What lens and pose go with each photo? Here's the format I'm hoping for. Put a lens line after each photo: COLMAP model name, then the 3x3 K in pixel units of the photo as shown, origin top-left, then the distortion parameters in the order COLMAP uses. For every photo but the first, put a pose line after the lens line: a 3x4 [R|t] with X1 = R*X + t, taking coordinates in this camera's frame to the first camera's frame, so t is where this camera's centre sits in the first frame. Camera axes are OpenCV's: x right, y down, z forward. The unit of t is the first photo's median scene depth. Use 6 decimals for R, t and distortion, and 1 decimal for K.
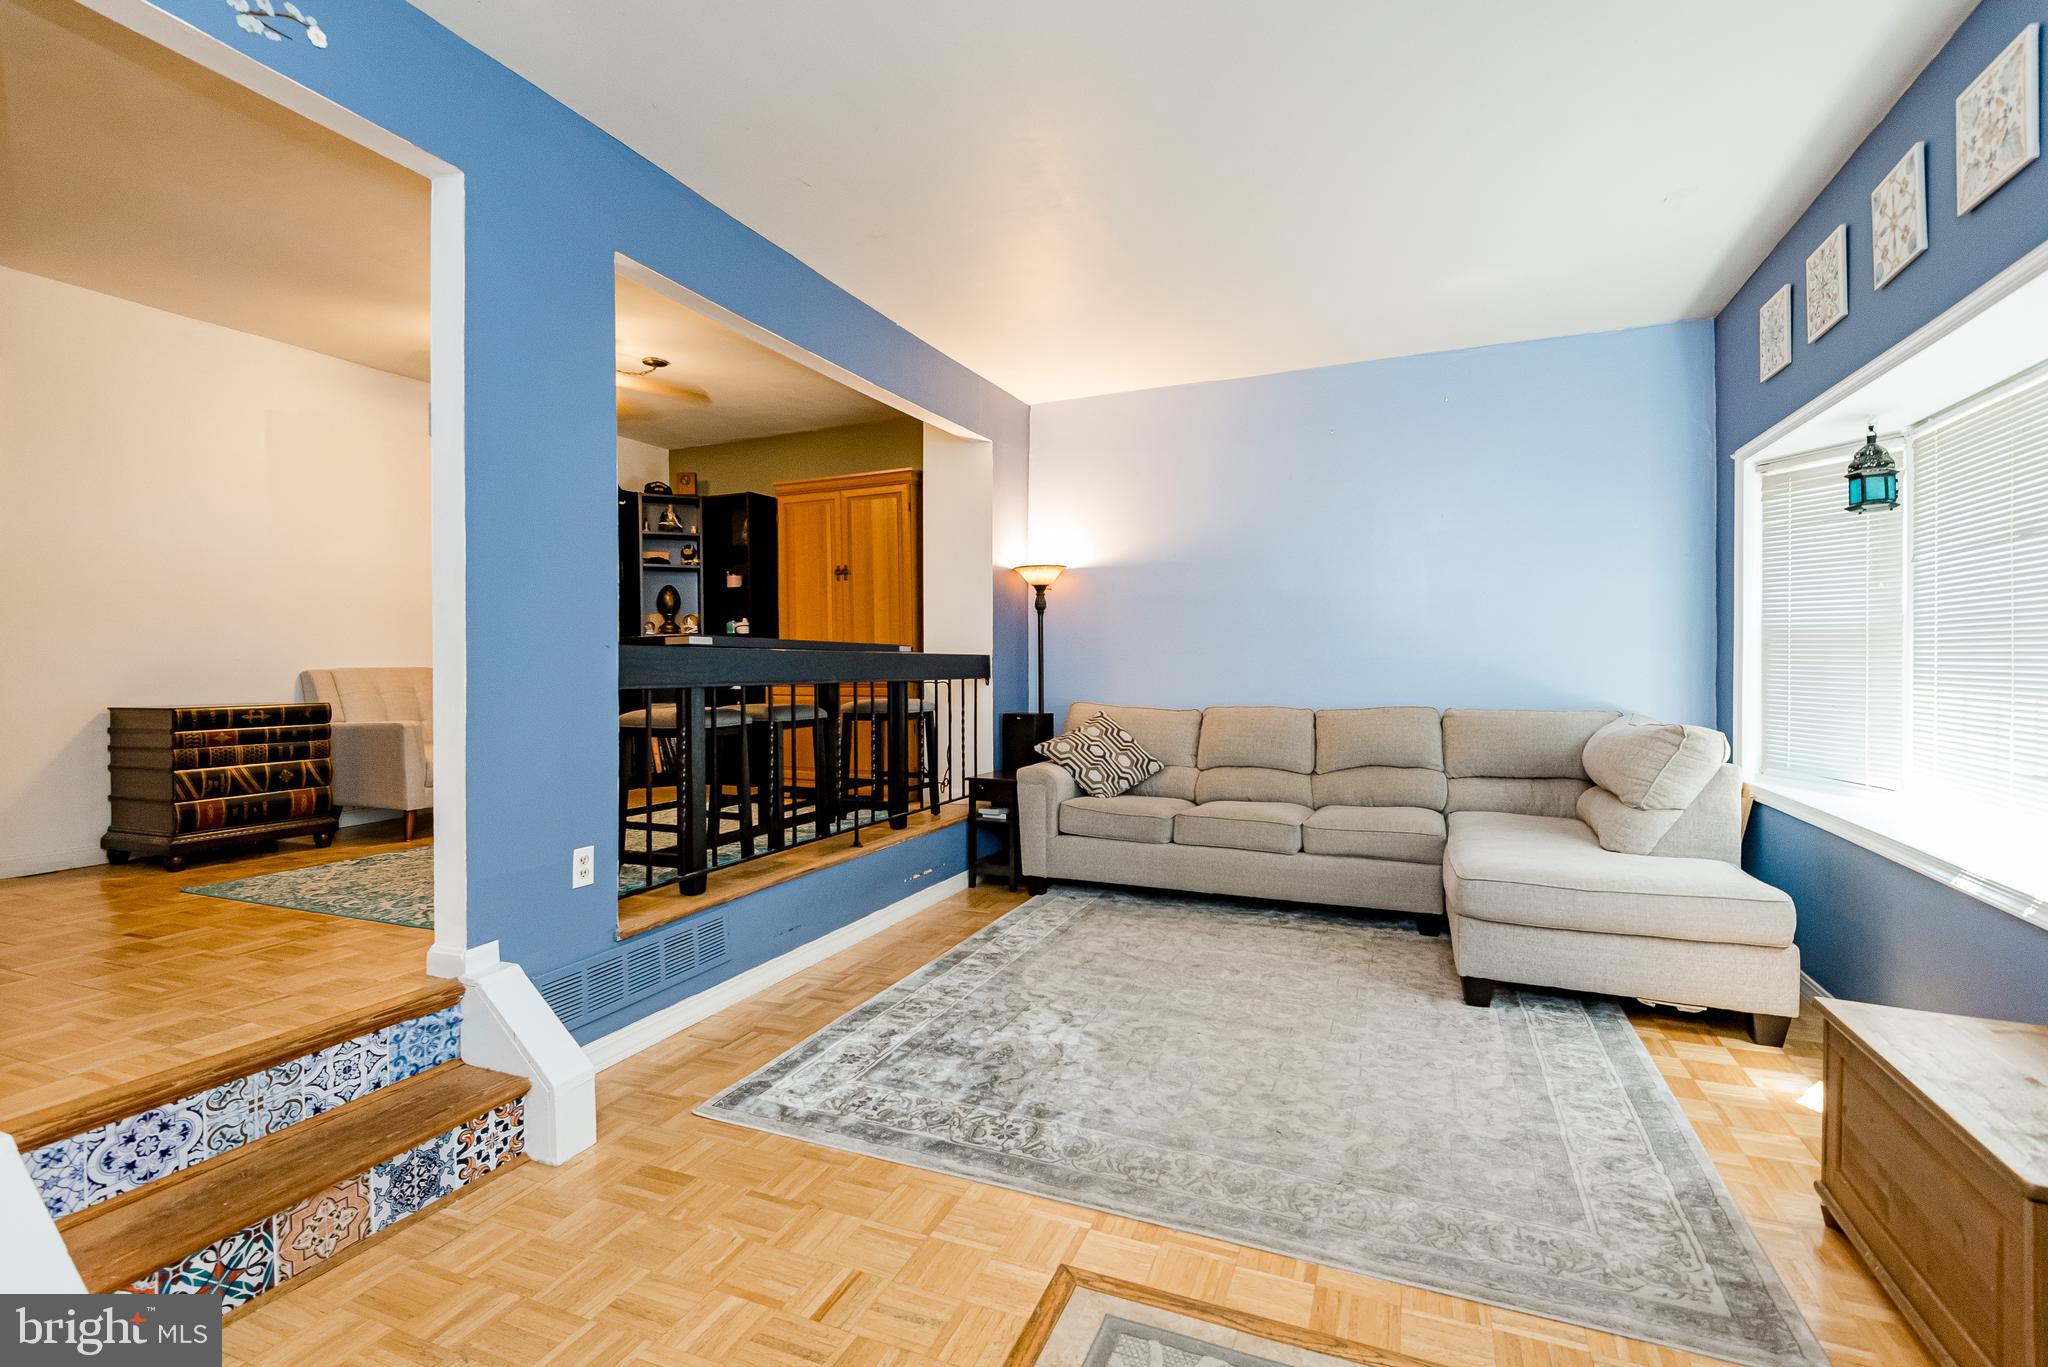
lens RADIAL K [[938.4, 0, 1027.2], [0, 938.4, 674.3], [0, 0, 1]] dist [0.013107, -0.005138]
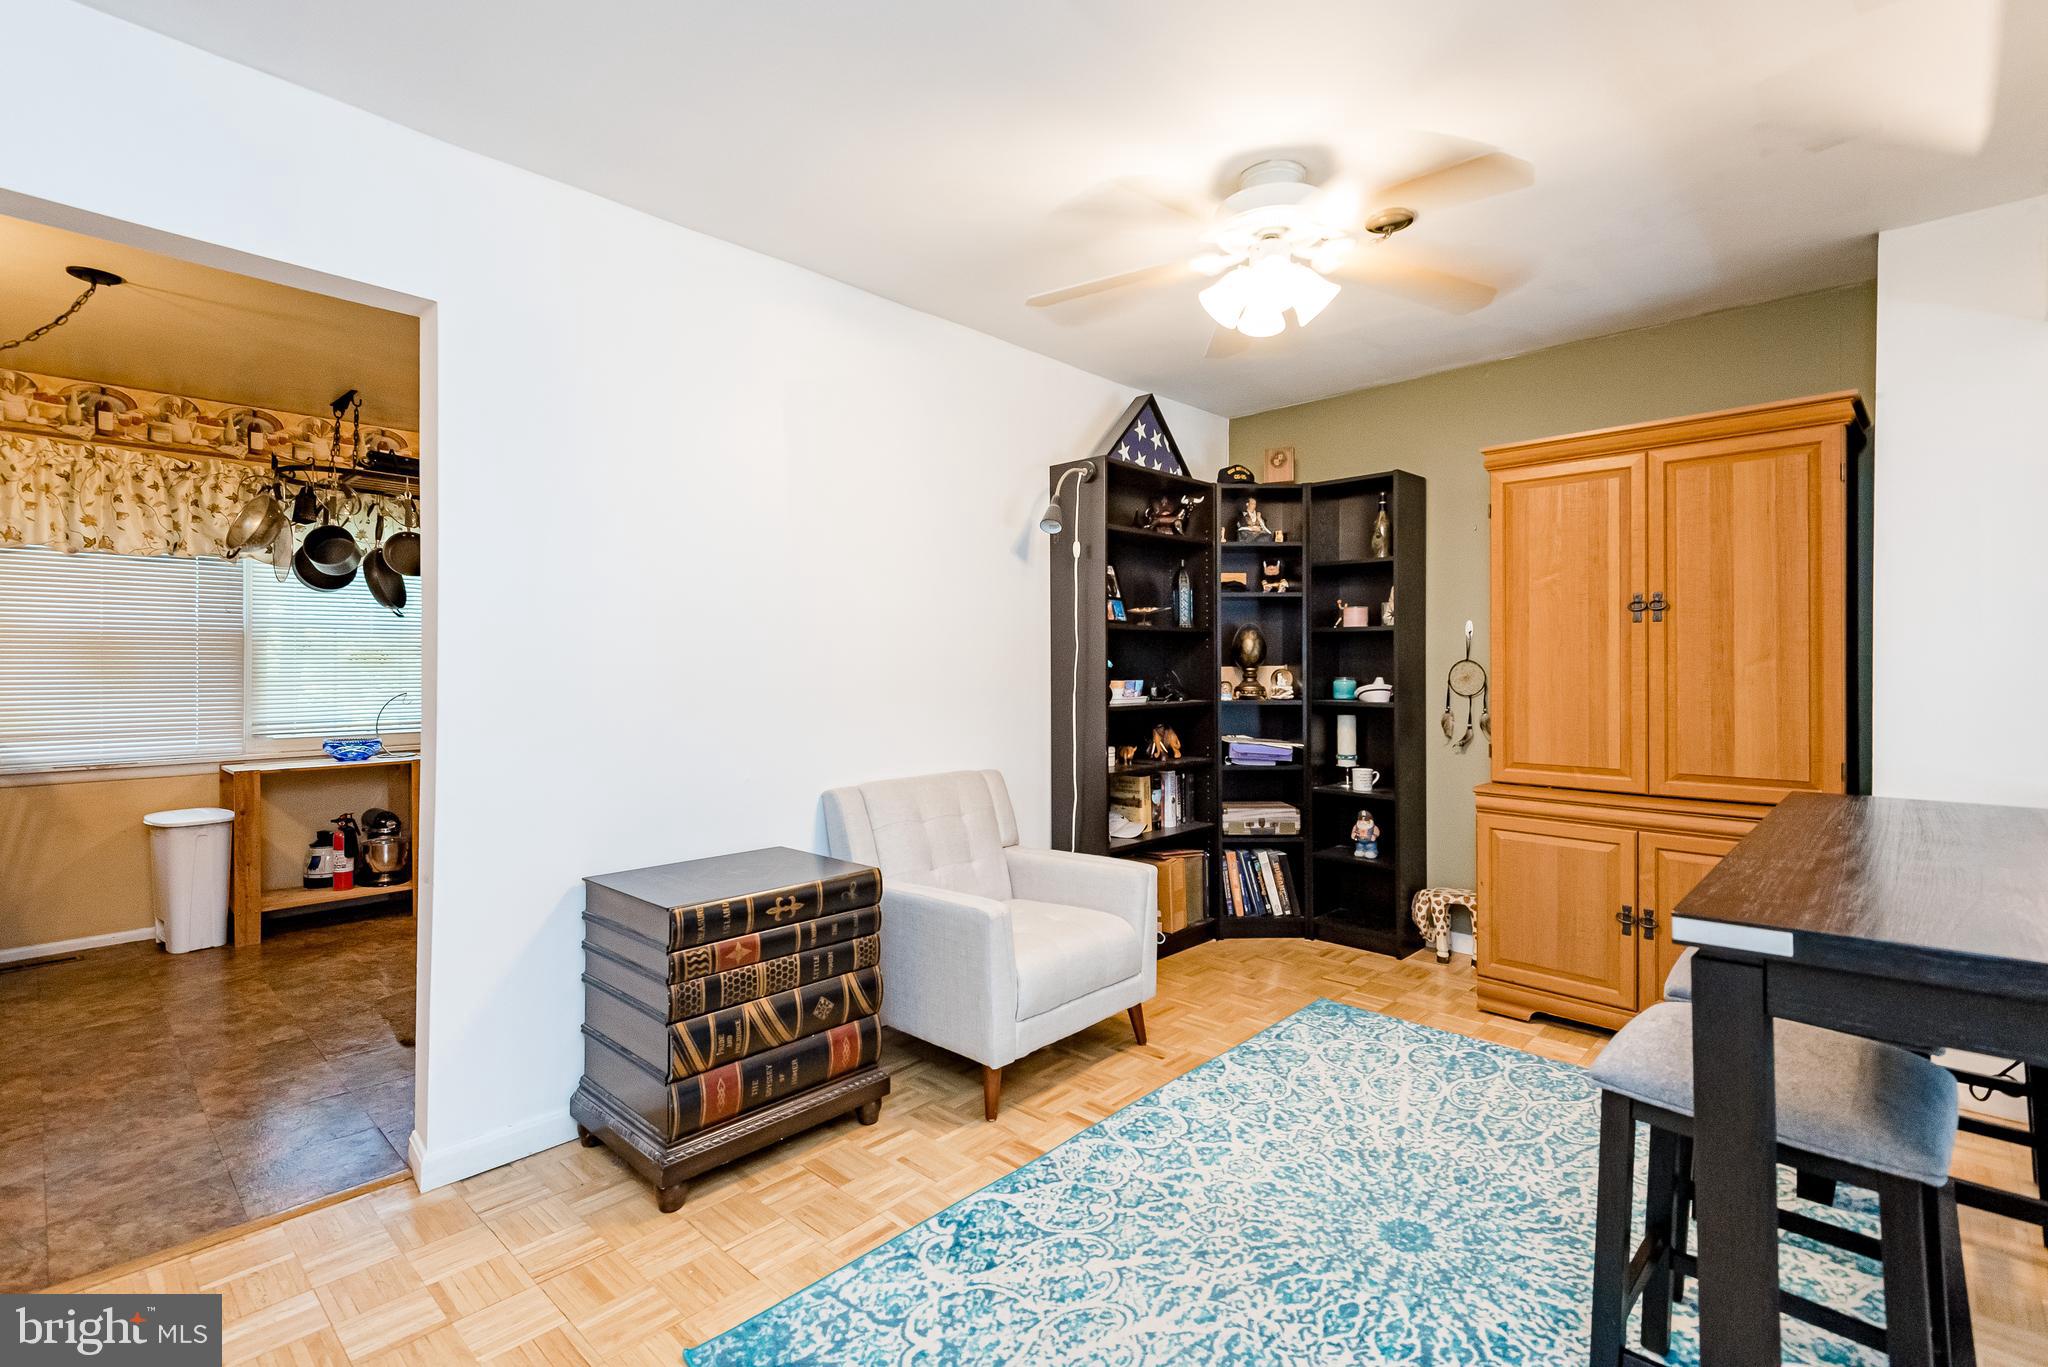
lens RADIAL K [[938.4, 0, 1011.5], [0, 938.4, 663.9], [0, 0, 1]] dist [0.013107, -0.005138]
pose [[0.939999, 0.006828, -0.341108, -0.781189], [-0.008805, 0.999952, -0.004246, -0.152726], [0.341062, 0.006995, 0.940015, 0.813444]]
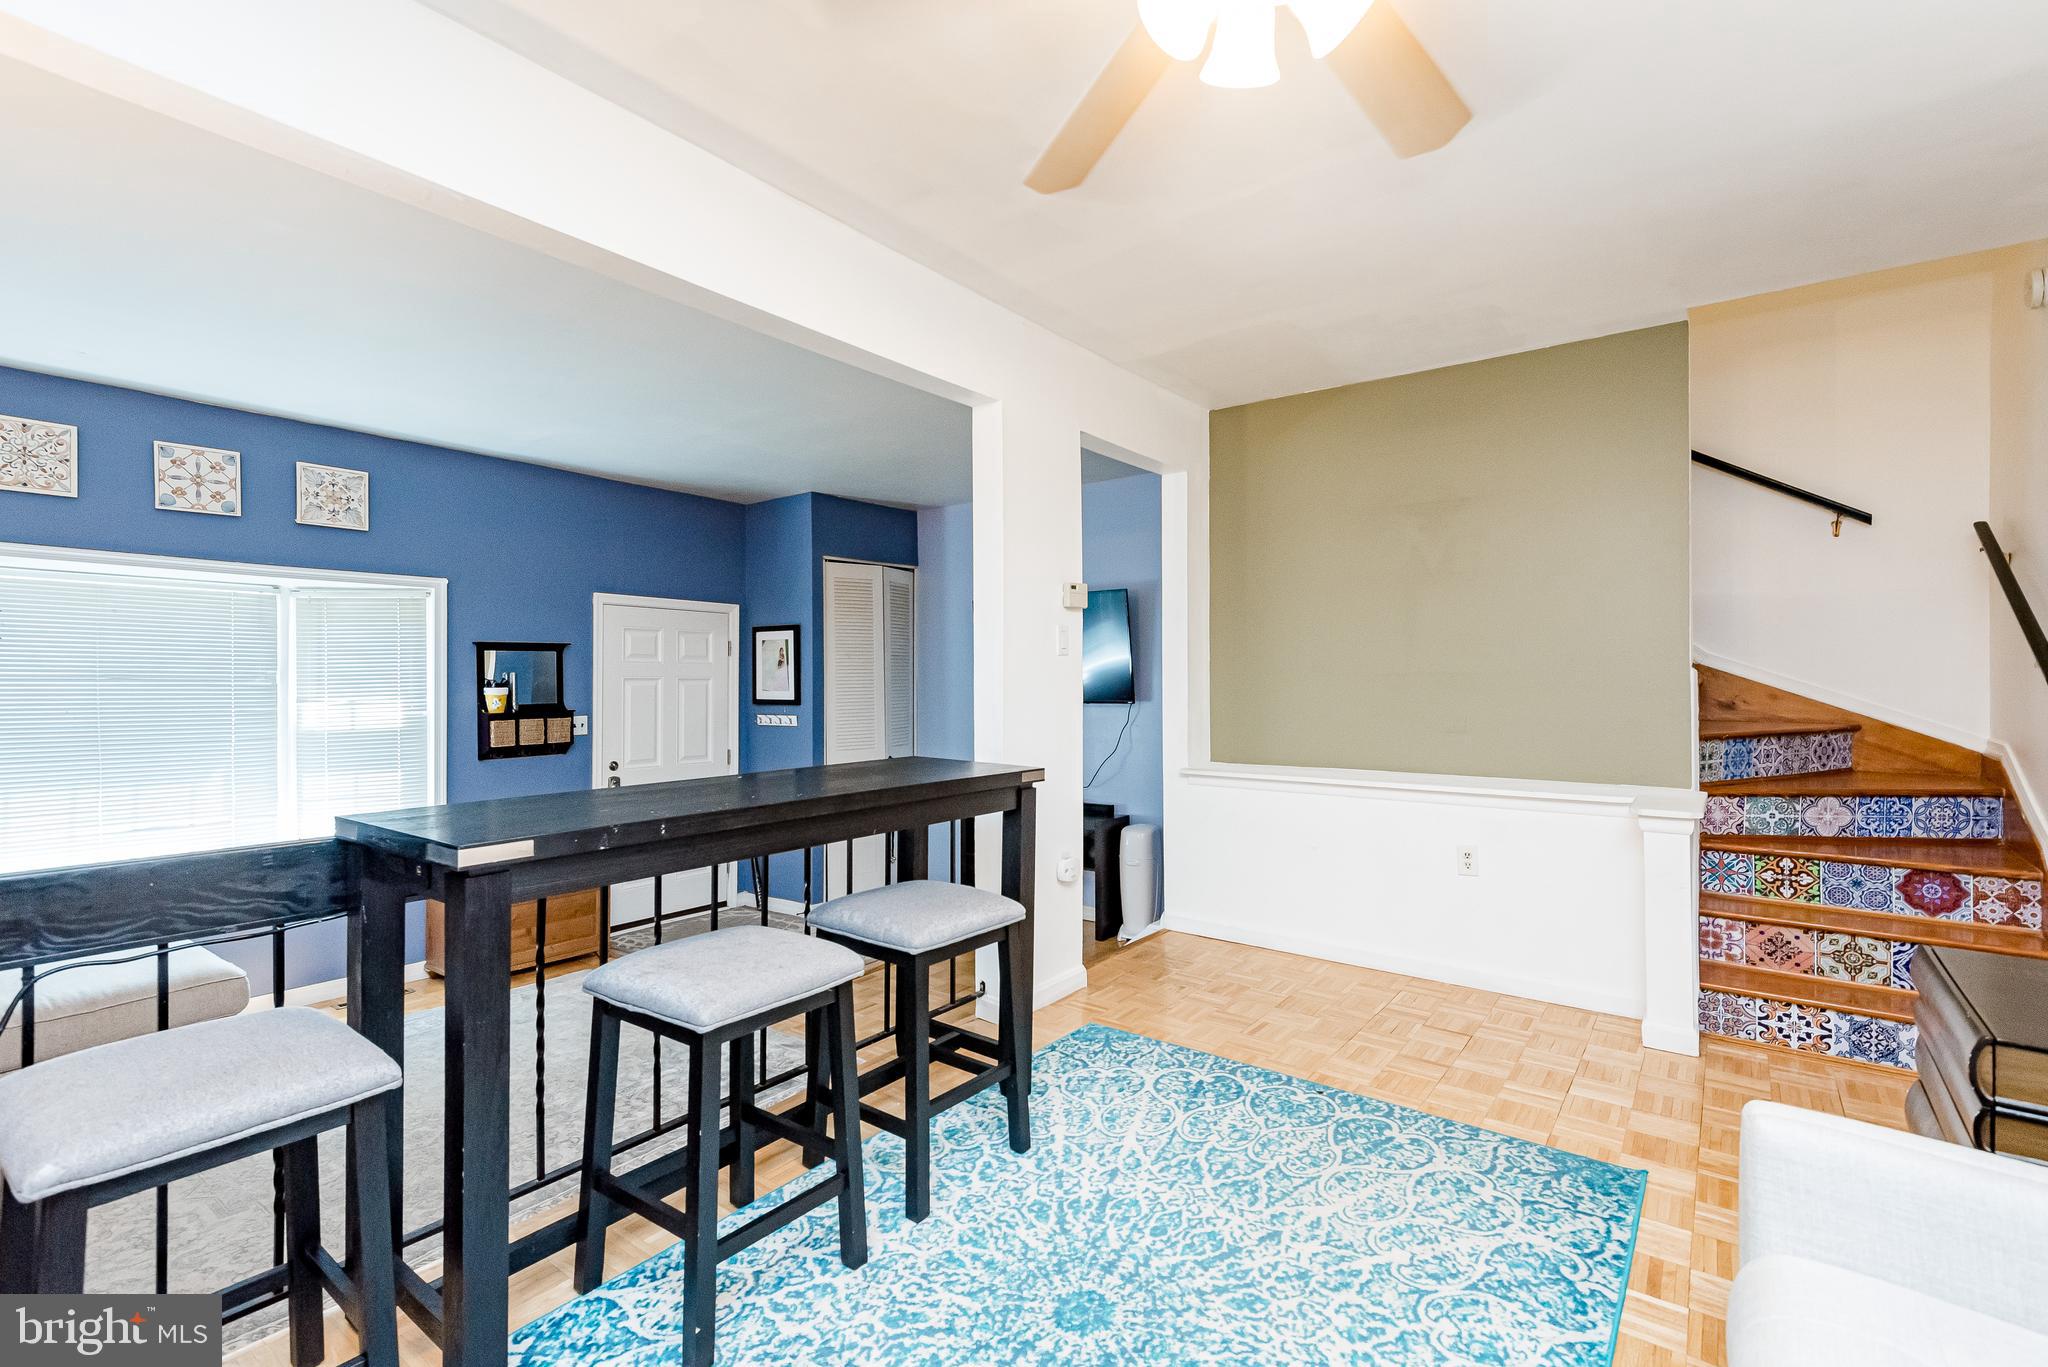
lens RADIAL K [[938.4, 0, 1050.1], [0, 938.4, 681.7], [0, 0, 1]] dist [0.013107, -0.005138]
pose [[-0.979323, 0.009349, 0.202089, -0.855076], [0.011203, 0.999905, 0.008034, -0.143343], [-0.201994, 0.010132, -0.979334, 2.338204]]
